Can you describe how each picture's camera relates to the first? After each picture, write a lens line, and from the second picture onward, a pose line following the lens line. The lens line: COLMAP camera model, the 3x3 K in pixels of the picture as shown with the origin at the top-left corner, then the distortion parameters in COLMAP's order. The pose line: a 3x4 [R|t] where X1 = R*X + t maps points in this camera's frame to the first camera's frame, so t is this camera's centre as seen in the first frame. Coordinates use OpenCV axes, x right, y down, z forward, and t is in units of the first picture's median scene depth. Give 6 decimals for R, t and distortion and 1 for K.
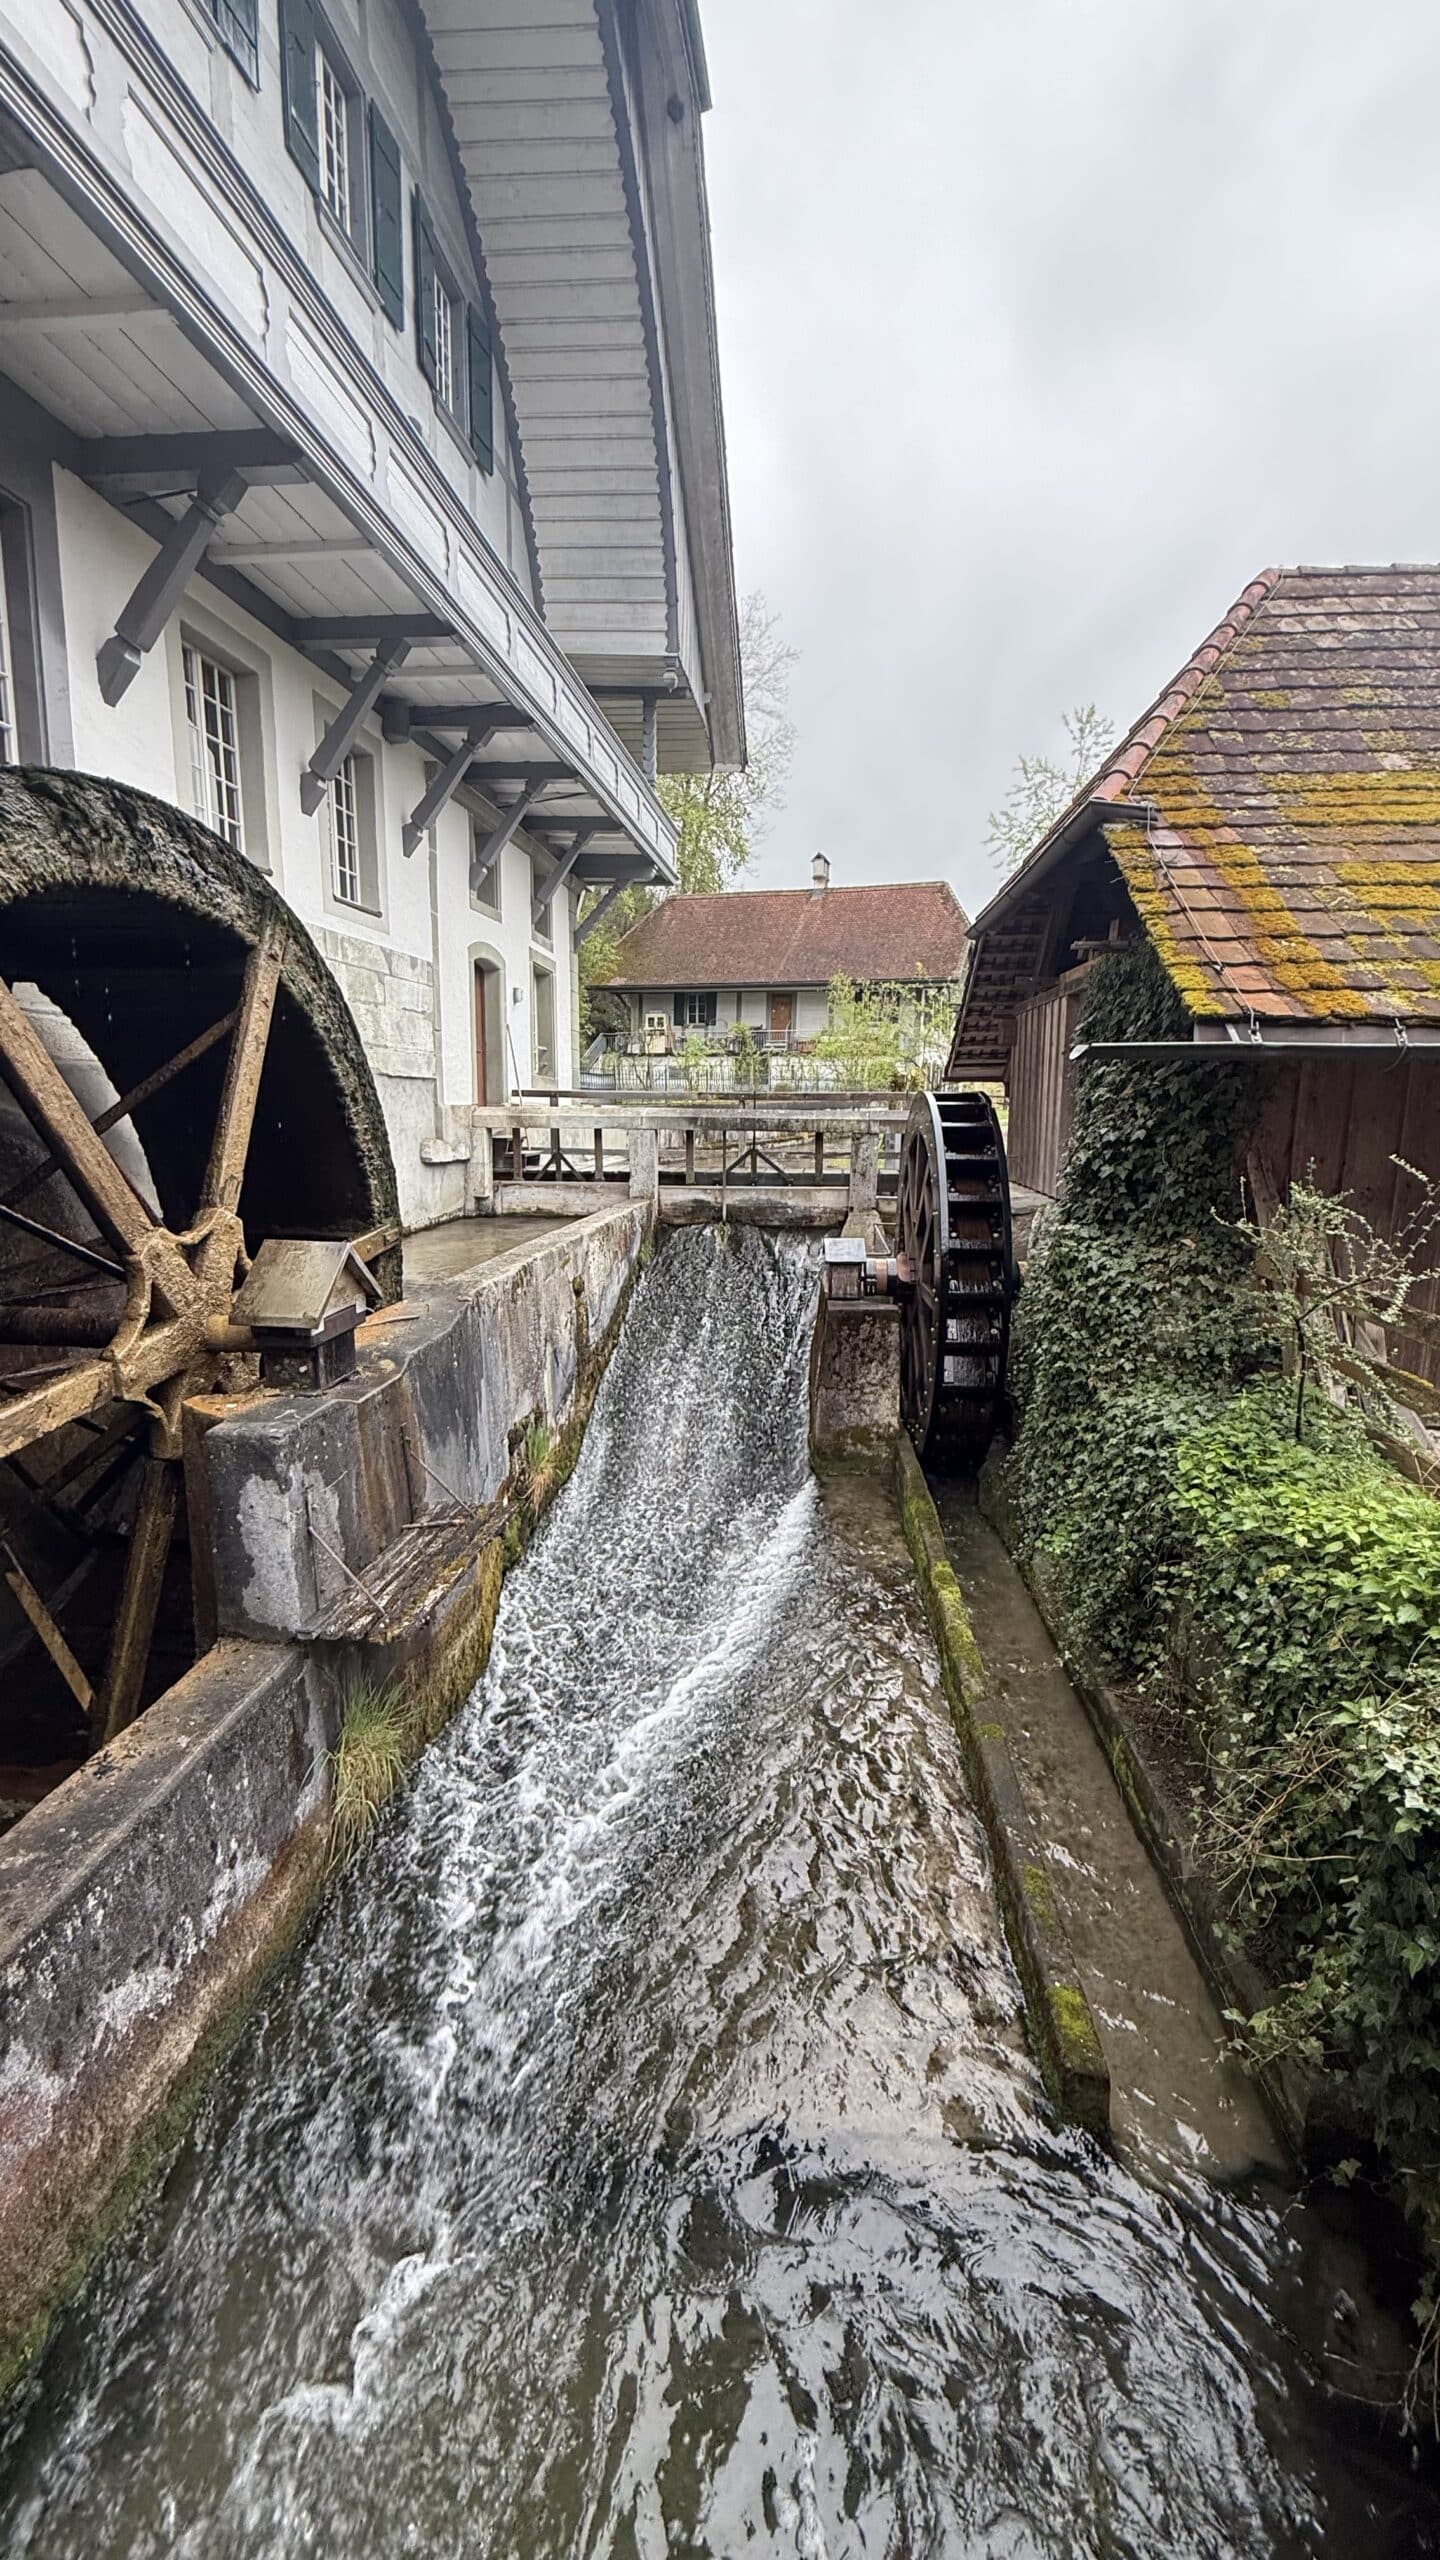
lens RADIAL K [[1018.6, 0, 730.5], [0, 1018.6, 1279.0], [0, 0, 1]] dist [0.001353, 0.000150]
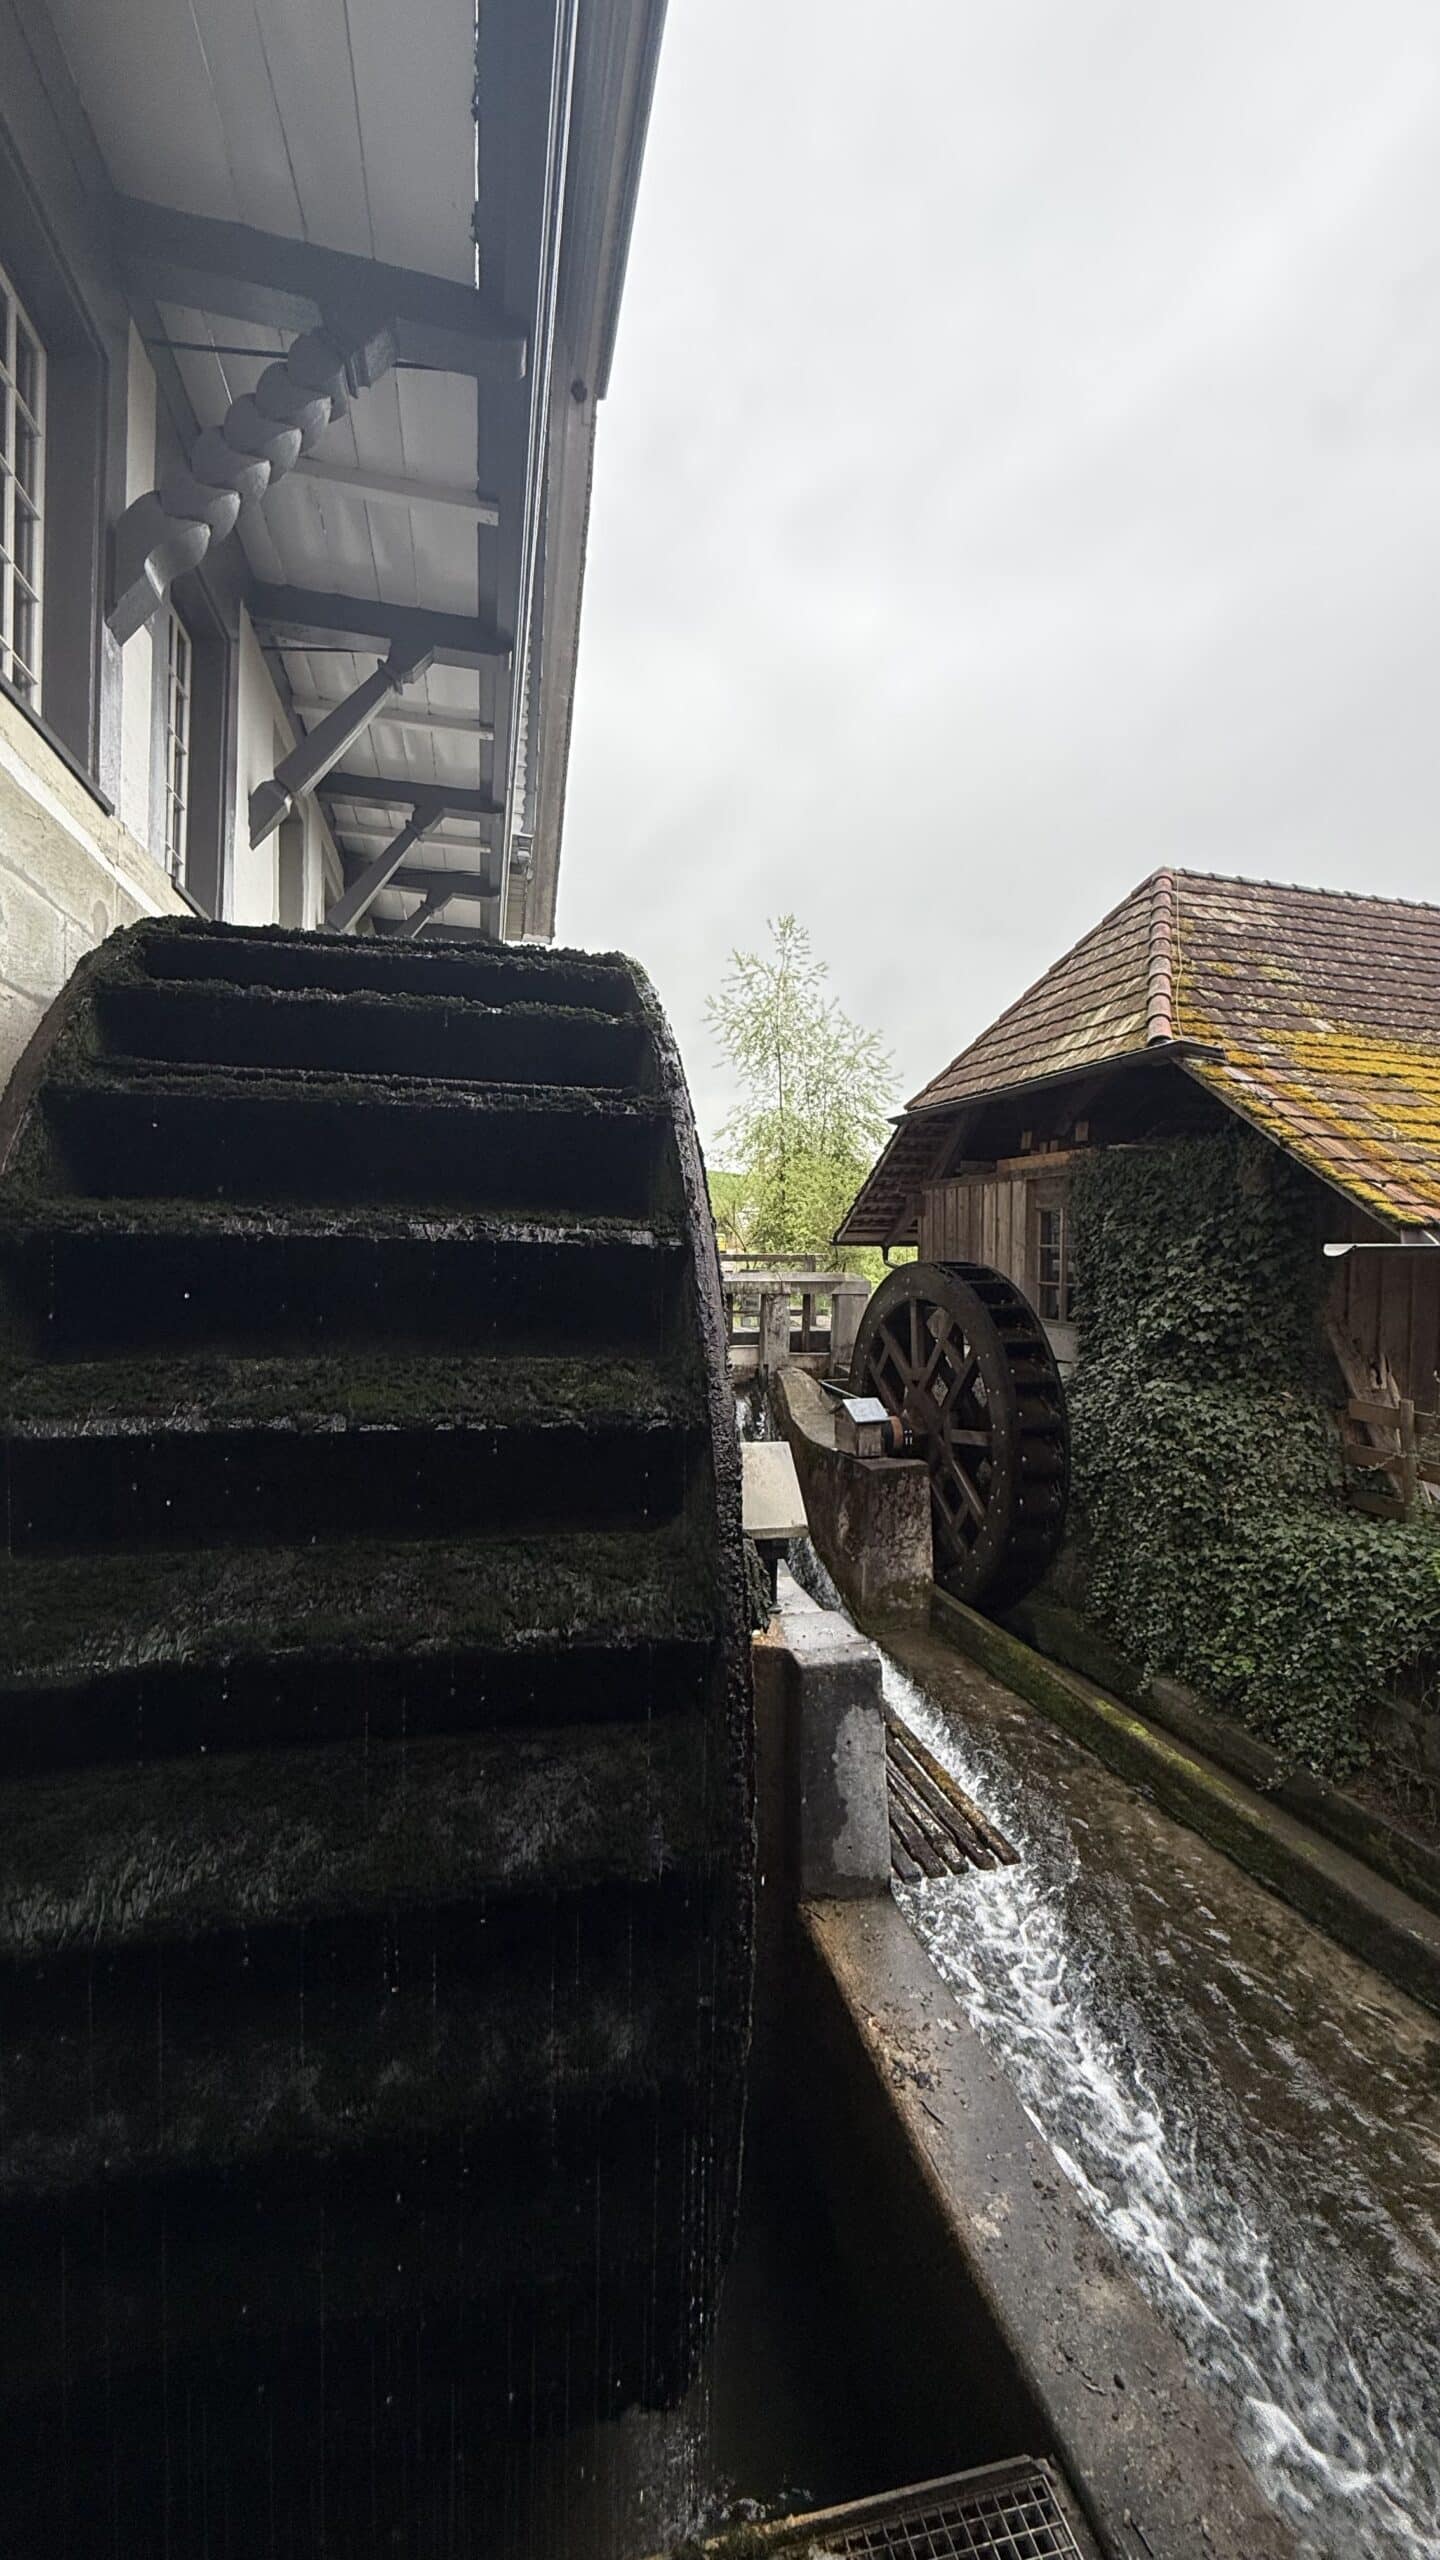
lens RADIAL K [[1018.6, 0, 730.5], [0, 1018.6, 1279.0], [0, 0, 1]] dist [0.001353, 0.000150]
pose [[0.935896, -0.007457, 0.352197, -0.451567], [0.056832, 0.989876, -0.130063, -0.039117], [-0.347661, 0.141741, 0.926845, 0.063020]]
